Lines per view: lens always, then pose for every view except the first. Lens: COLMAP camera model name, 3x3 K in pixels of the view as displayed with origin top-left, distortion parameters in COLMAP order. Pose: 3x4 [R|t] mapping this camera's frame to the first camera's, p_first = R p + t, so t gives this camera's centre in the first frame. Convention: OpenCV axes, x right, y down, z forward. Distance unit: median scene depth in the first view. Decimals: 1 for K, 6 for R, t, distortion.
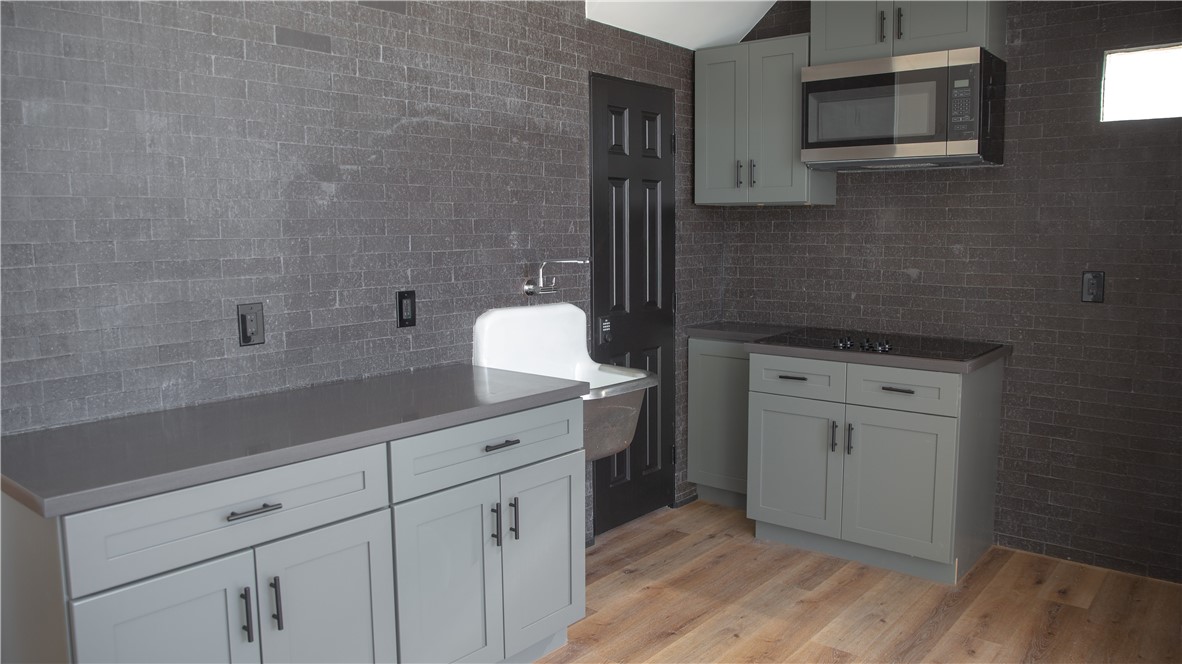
lens RADIAL K [[874.5, 0, 615.7], [0, 874.5, 317.9], [0, 0, 1]] dist [-0.108503, 0.073592]
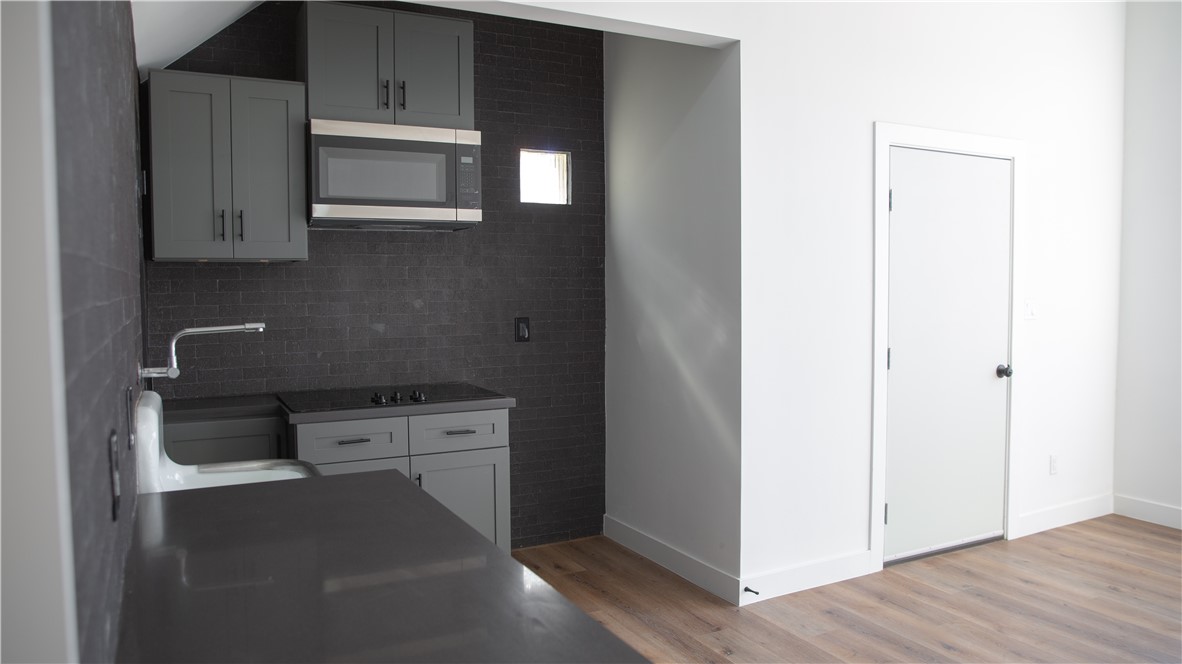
lens RADIAL K [[830.9, 0, 591.0], [0, 830.9, 332.0], [0, 0, 1]] dist [-0.123974, 0.098313]
pose [[0.389180, -0.051233, 0.919736, -0.545746], [0.099793, 0.994921, 0.013194, -0.038637], [-0.915740, 0.086648, 0.392316, 0.411714]]
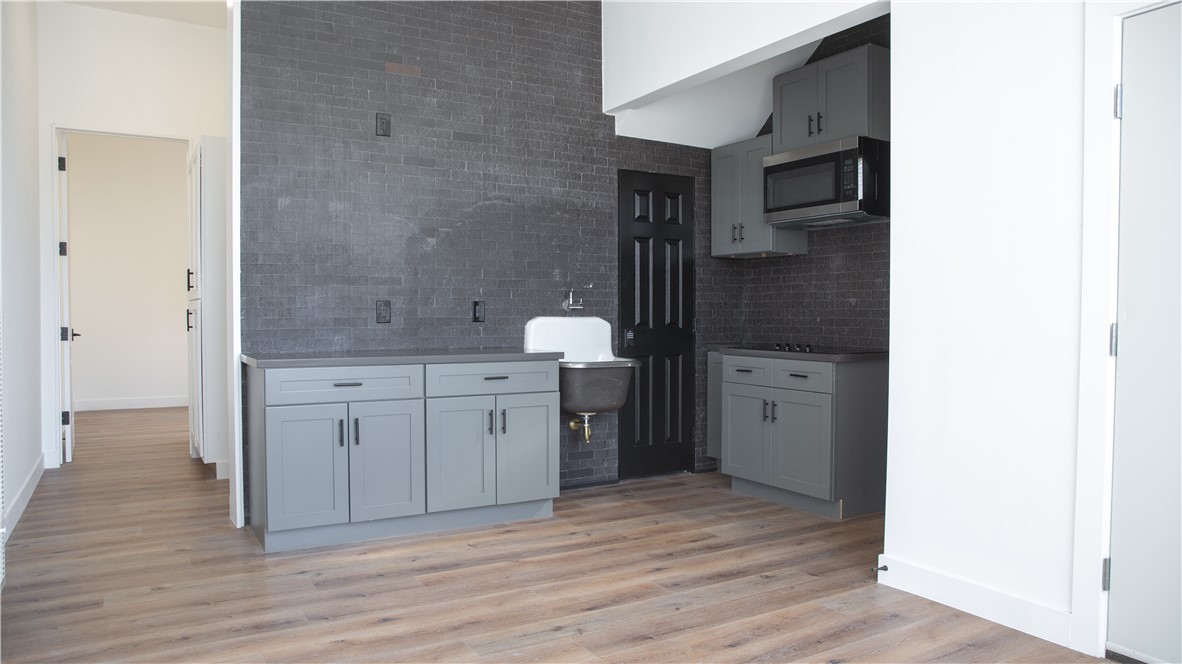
lens RADIAL K [[830.9, 0, 591.0], [0, 830.9, 332.0], [0, 0, 1]] dist [-0.123974, 0.098313]
pose [[0.935136, 0.012772, -0.354060, 0.469351], [-0.041592, 0.996397, -0.073910, 0.121796], [0.351840, 0.083842, 0.932298, -0.381837]]
